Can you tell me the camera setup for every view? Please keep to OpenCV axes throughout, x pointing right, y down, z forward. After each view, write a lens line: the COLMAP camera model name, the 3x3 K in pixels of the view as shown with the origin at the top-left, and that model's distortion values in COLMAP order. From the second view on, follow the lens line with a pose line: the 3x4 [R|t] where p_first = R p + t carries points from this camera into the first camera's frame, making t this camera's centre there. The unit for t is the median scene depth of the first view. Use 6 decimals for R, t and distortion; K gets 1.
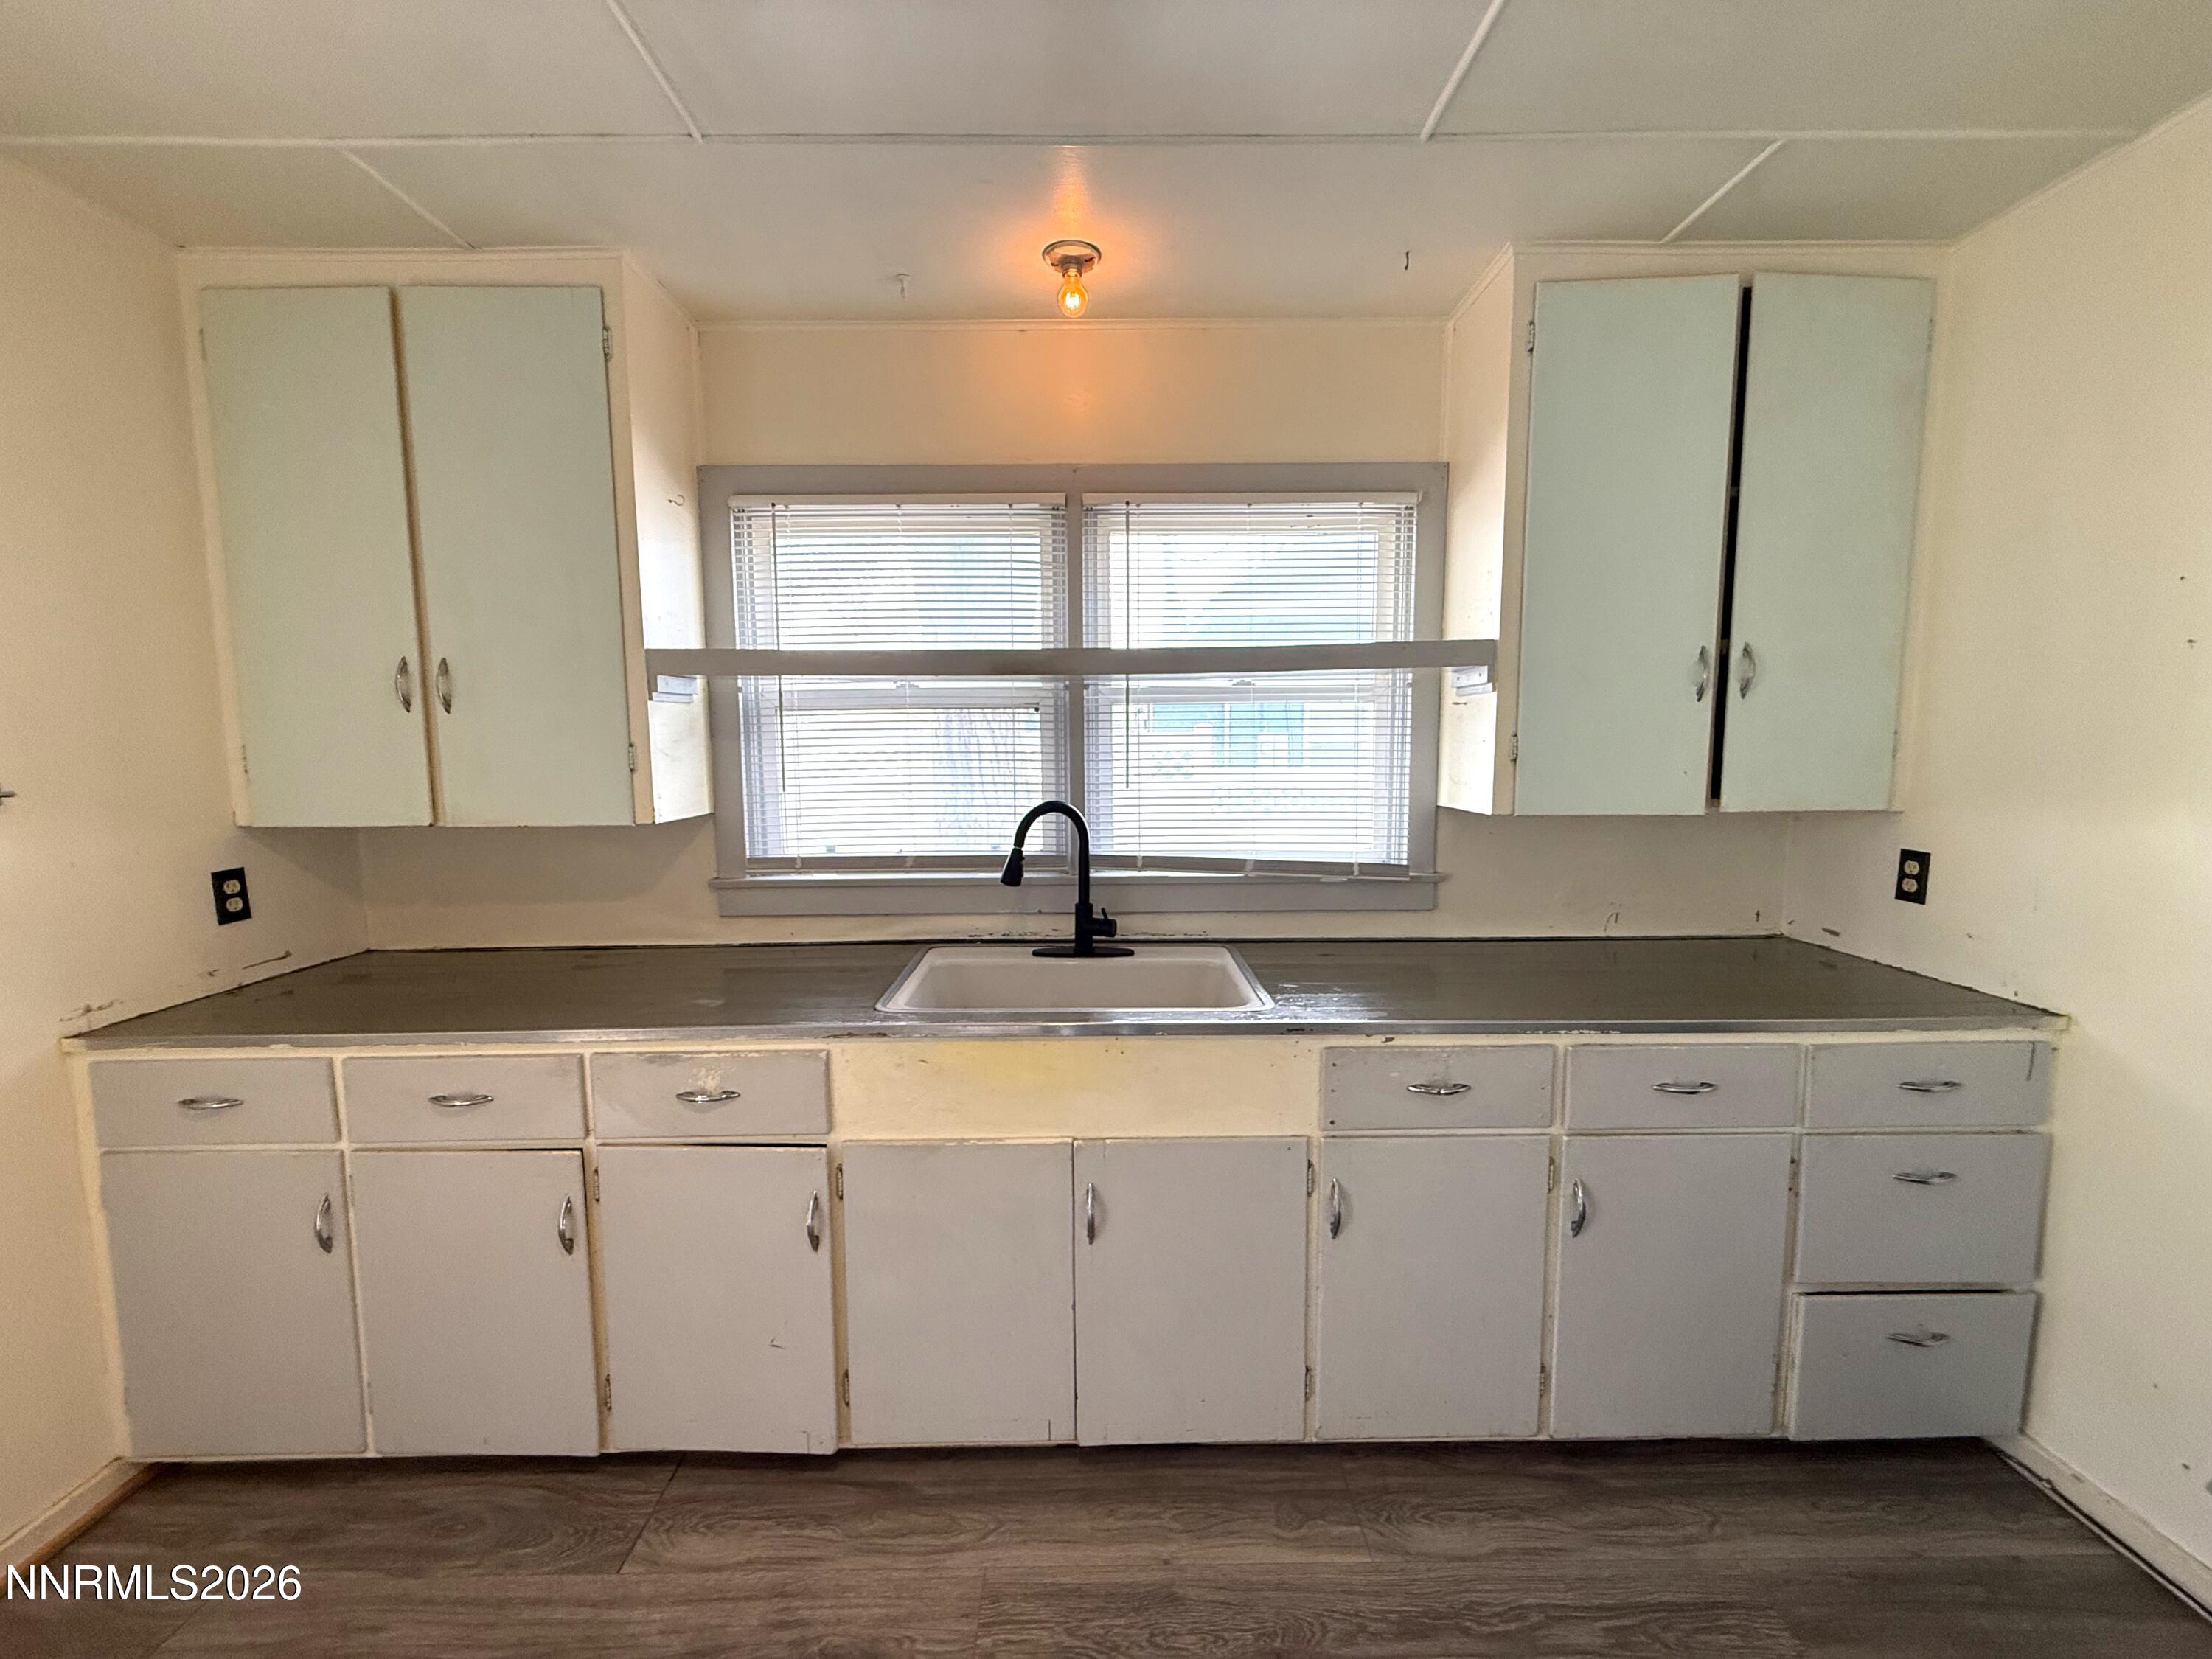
lens RADIAL K [[877.6, 0, 1100.6], [0, 877.6, 829.5], [0, 0, 1]] dist [-0.001025, -0.000219]
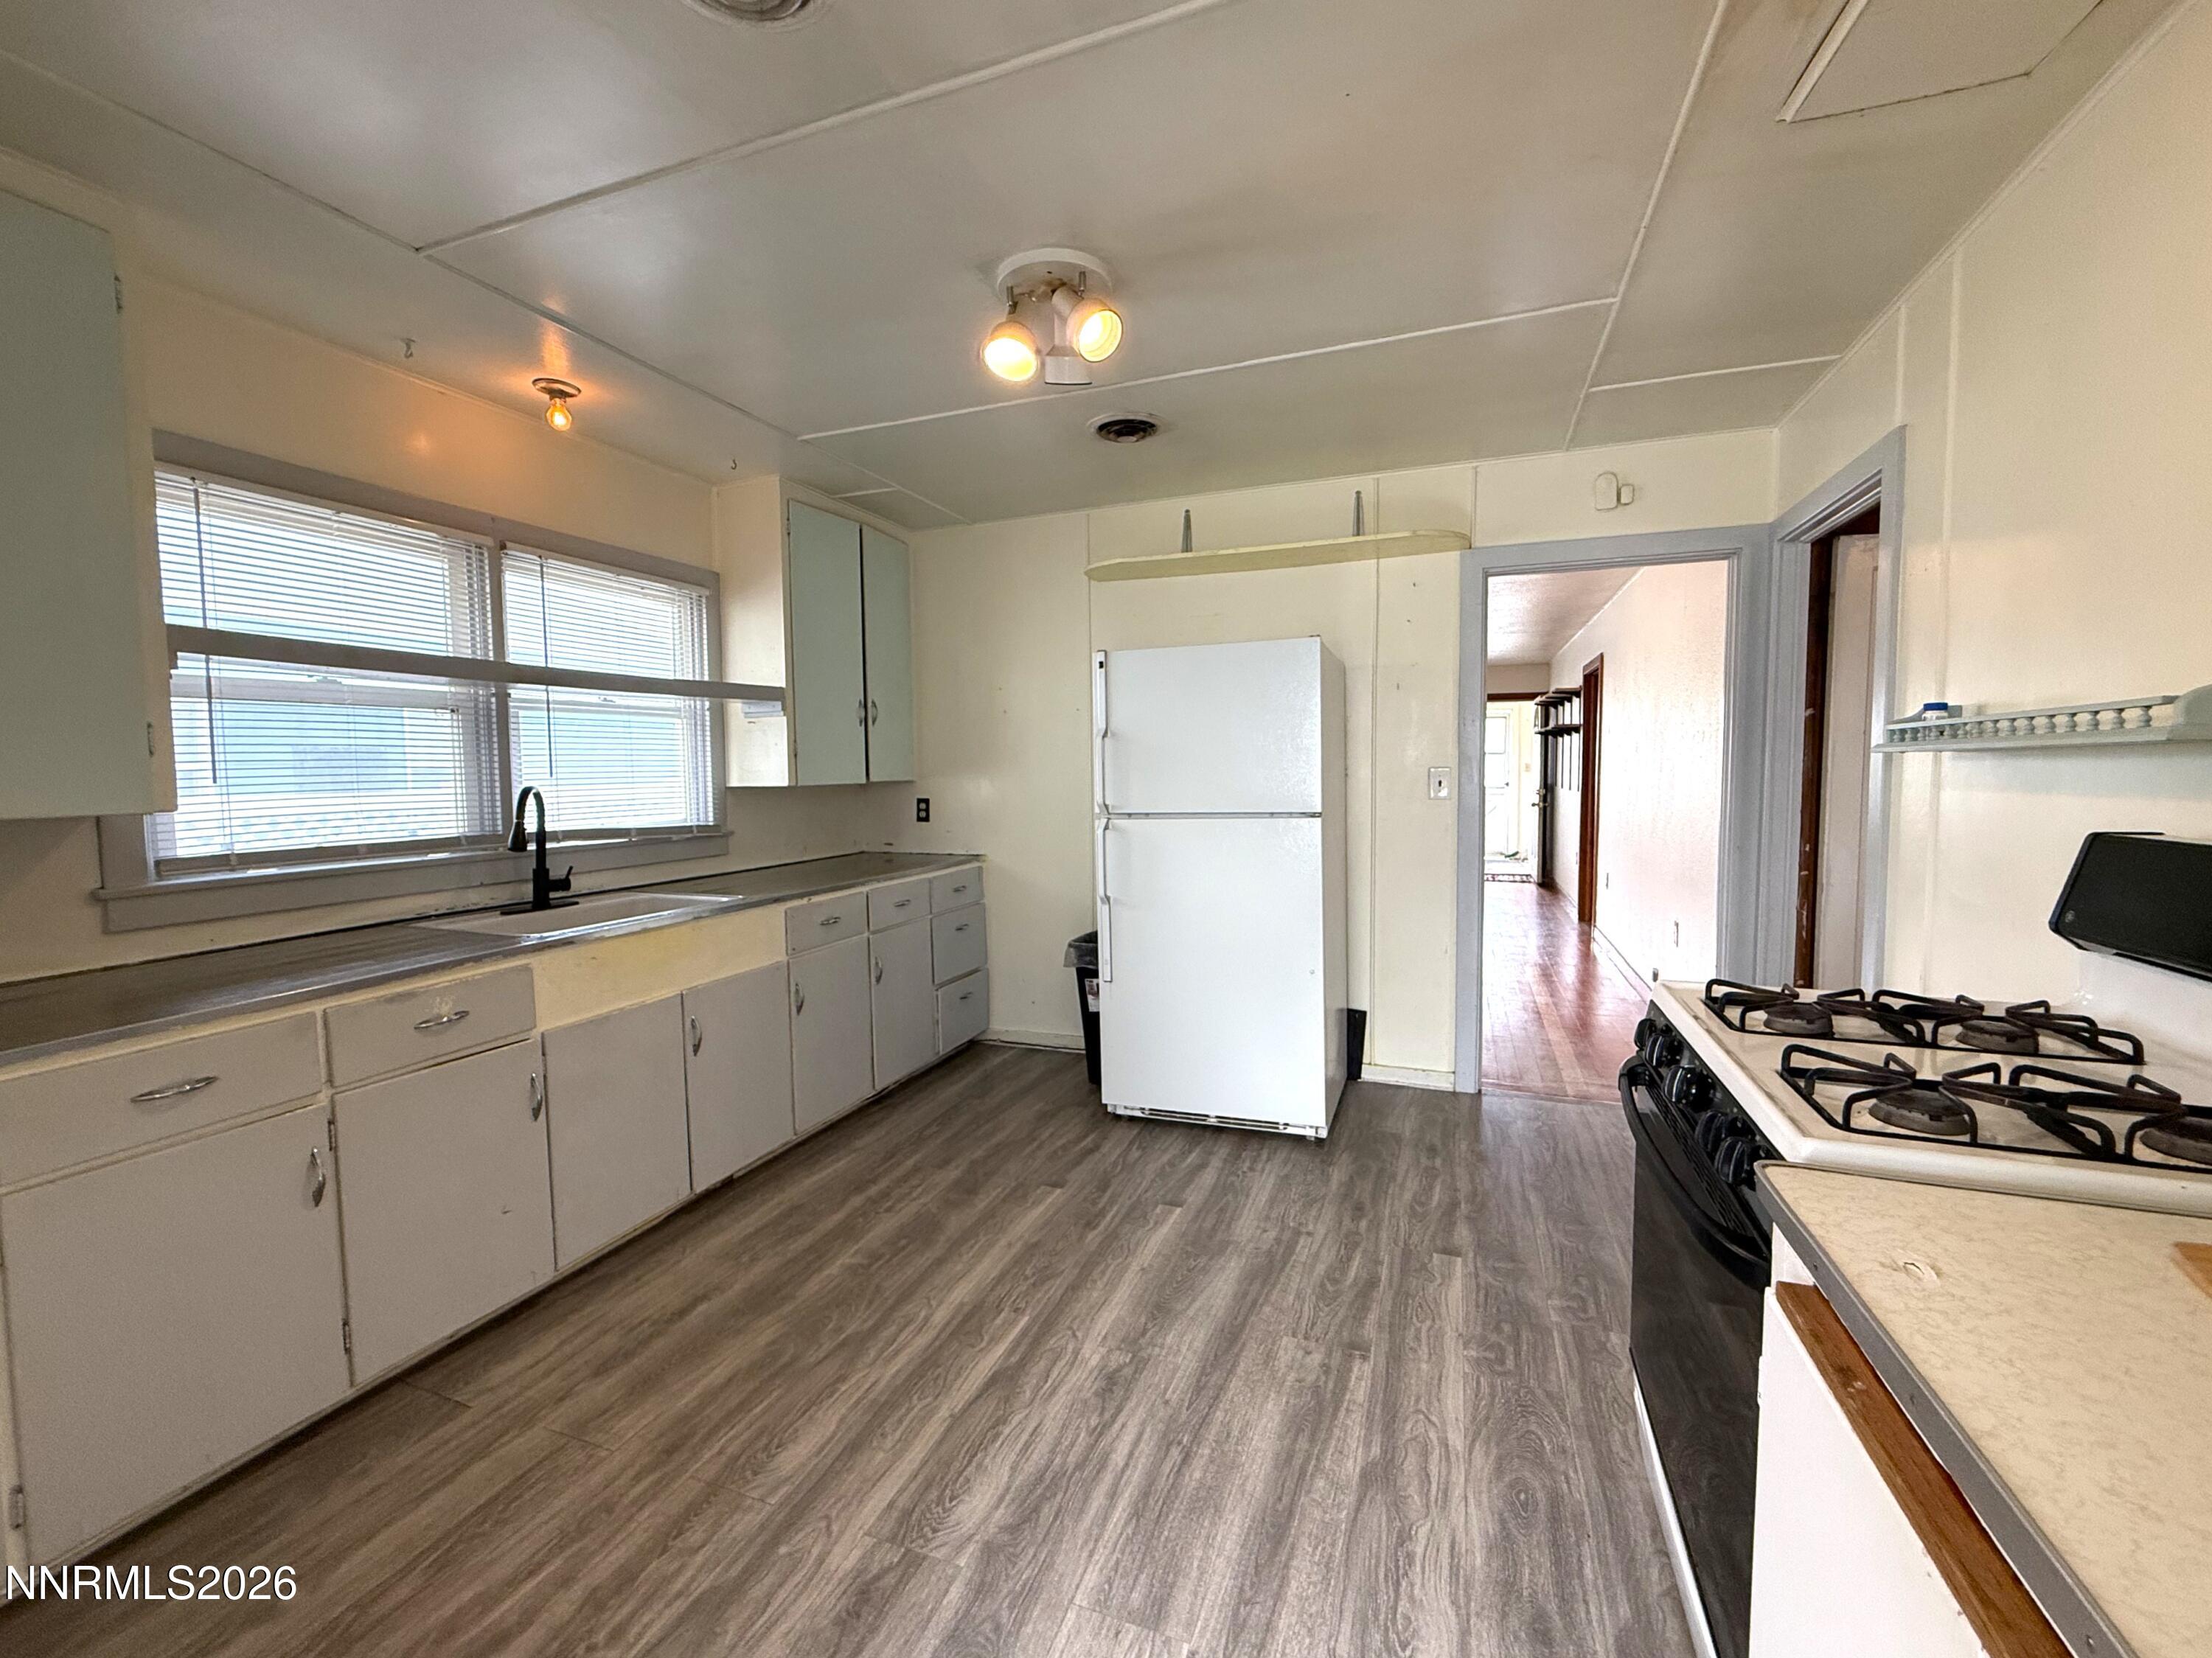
lens RADIAL K [[914.9, 0, 1106.0], [0, 914.9, 829.0], [0, 0, 1]] dist [-0.002726, 0.000091]
pose [[0.363072, -0.063376, 0.929603, -1.035482], [0.100129, 0.994561, 0.028698, 0.080722], [-0.926366, 0.082660, 0.367443, -0.259881]]
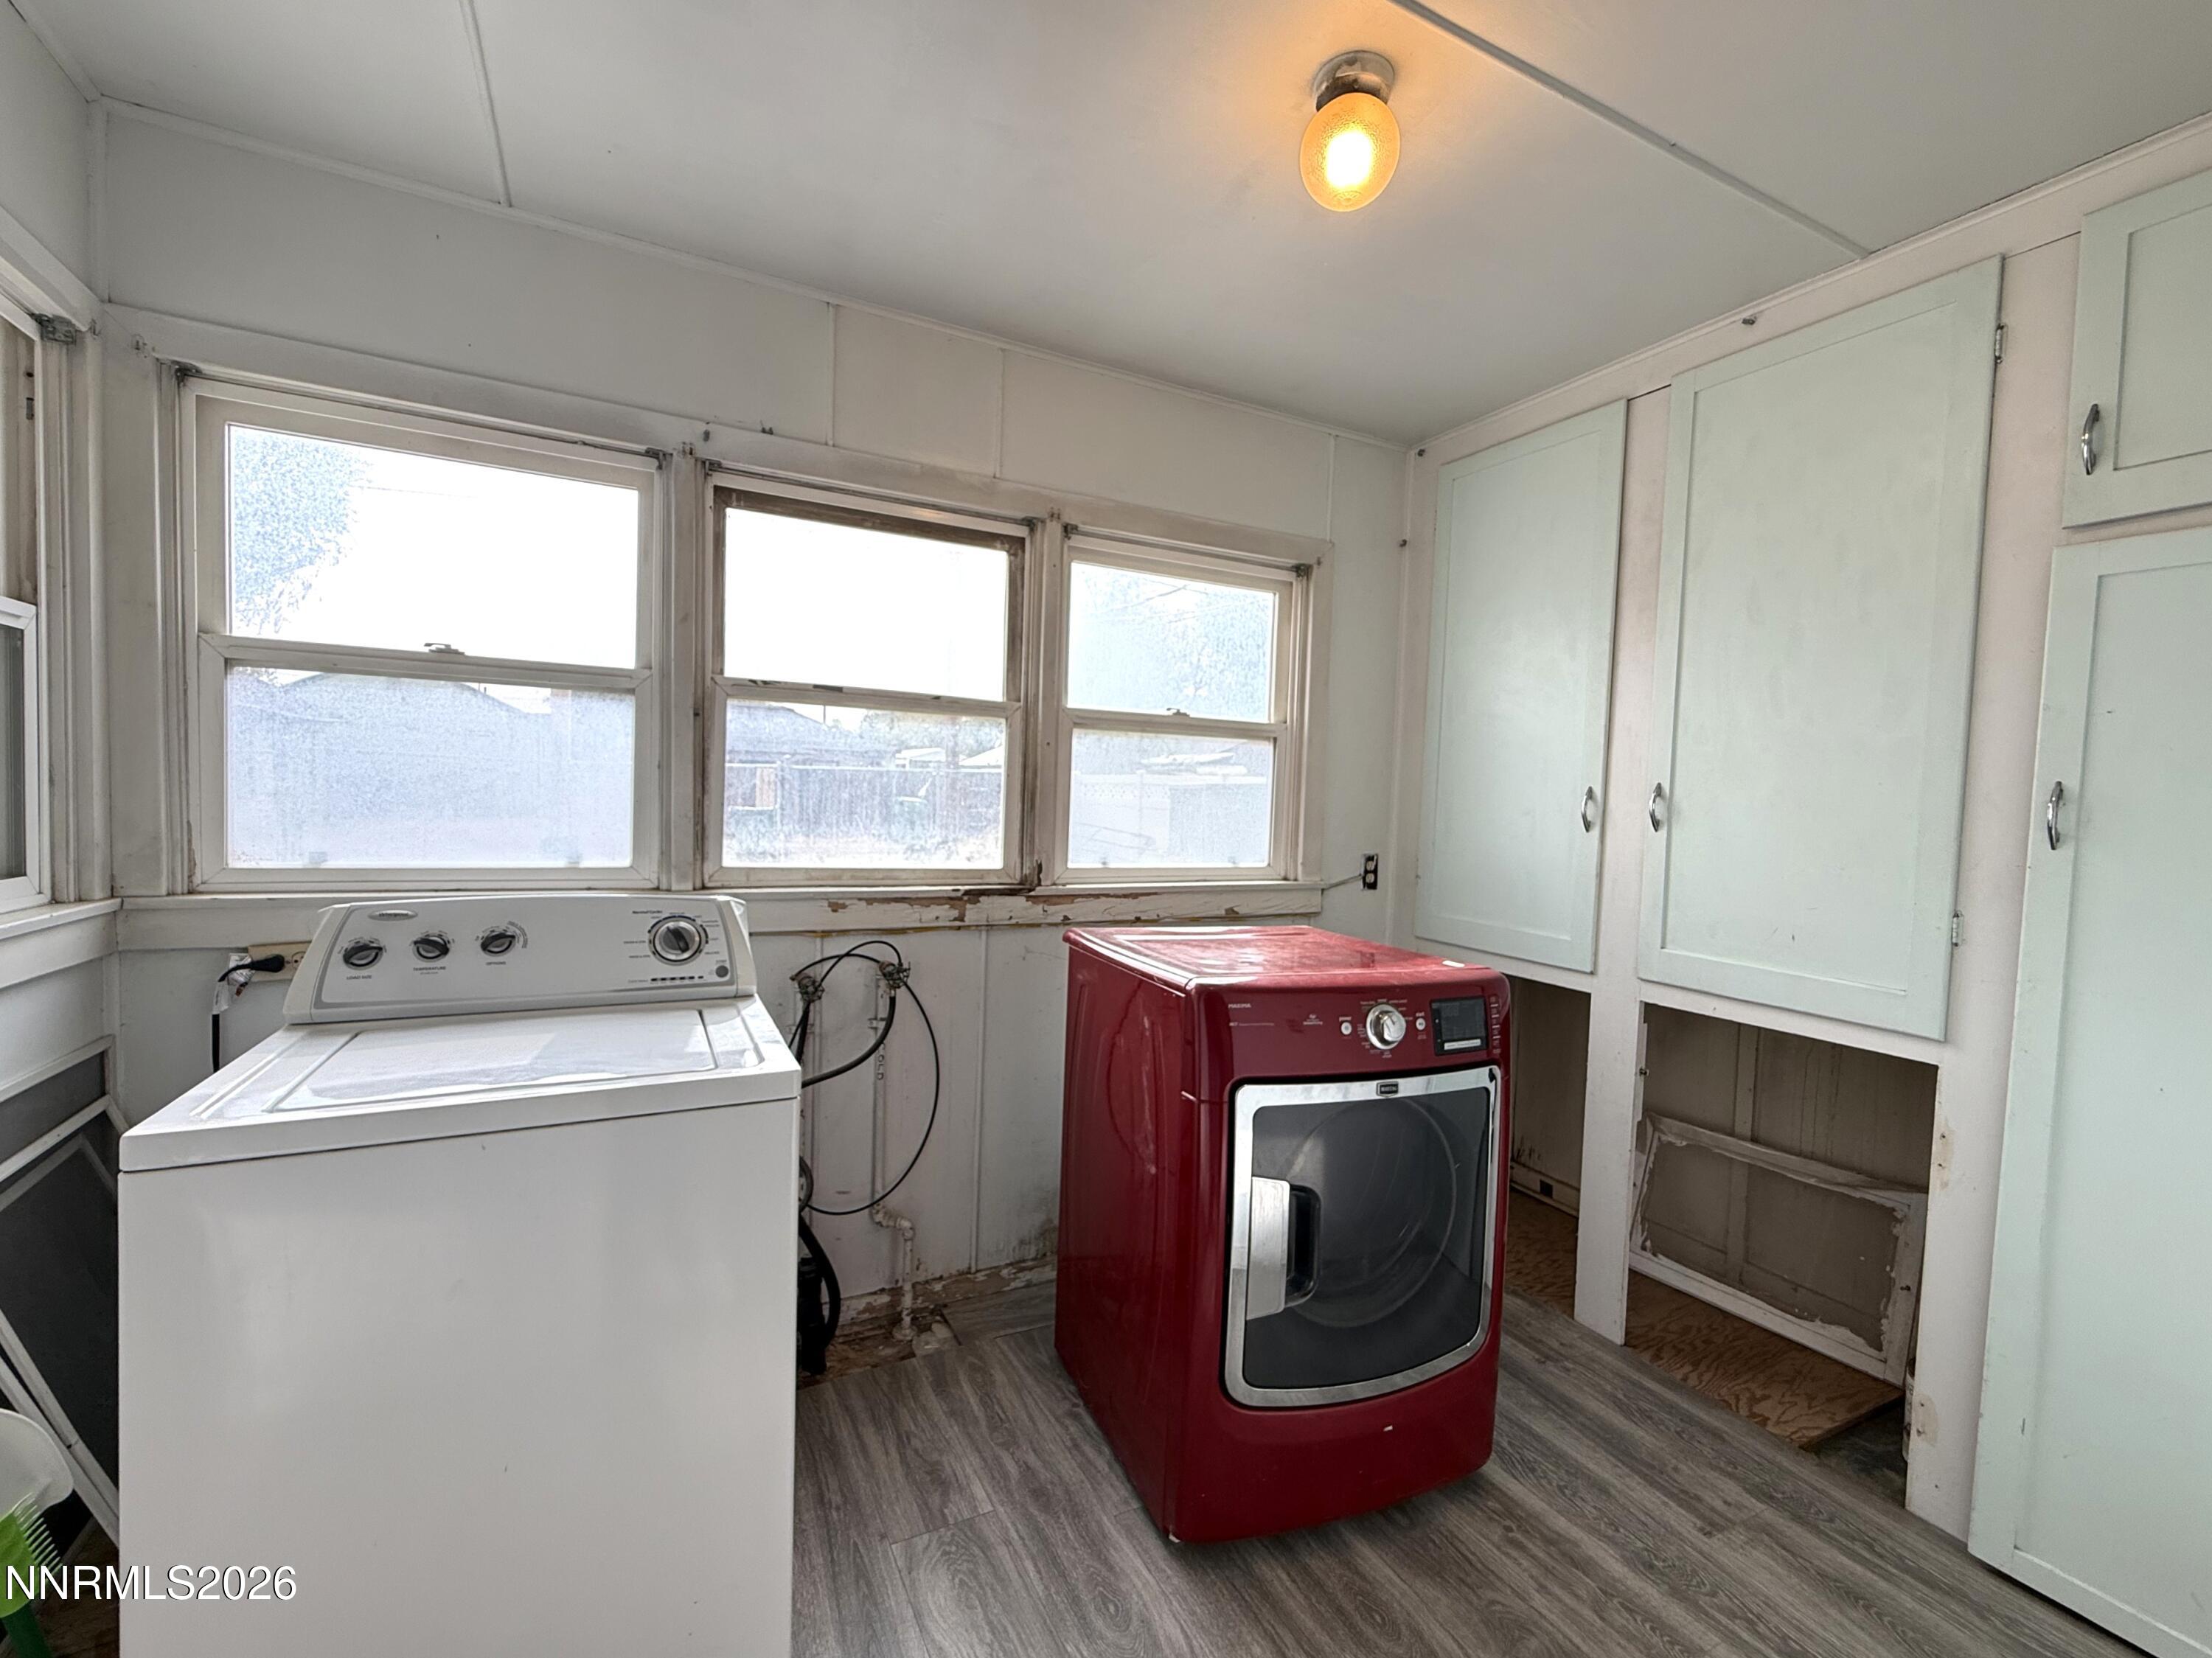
lens RADIAL K [[914.9, 0, 1106.0], [0, 914.9, 829.0], [0, 0, 1]] dist [-0.002726, 0.000091]
pose [[0.452713, 0.054526, -0.889988, 0.600919], [-0.122543, 0.992462, -0.001530, 0.148815], [0.883196, 0.109754, 0.455982, -0.696801]]
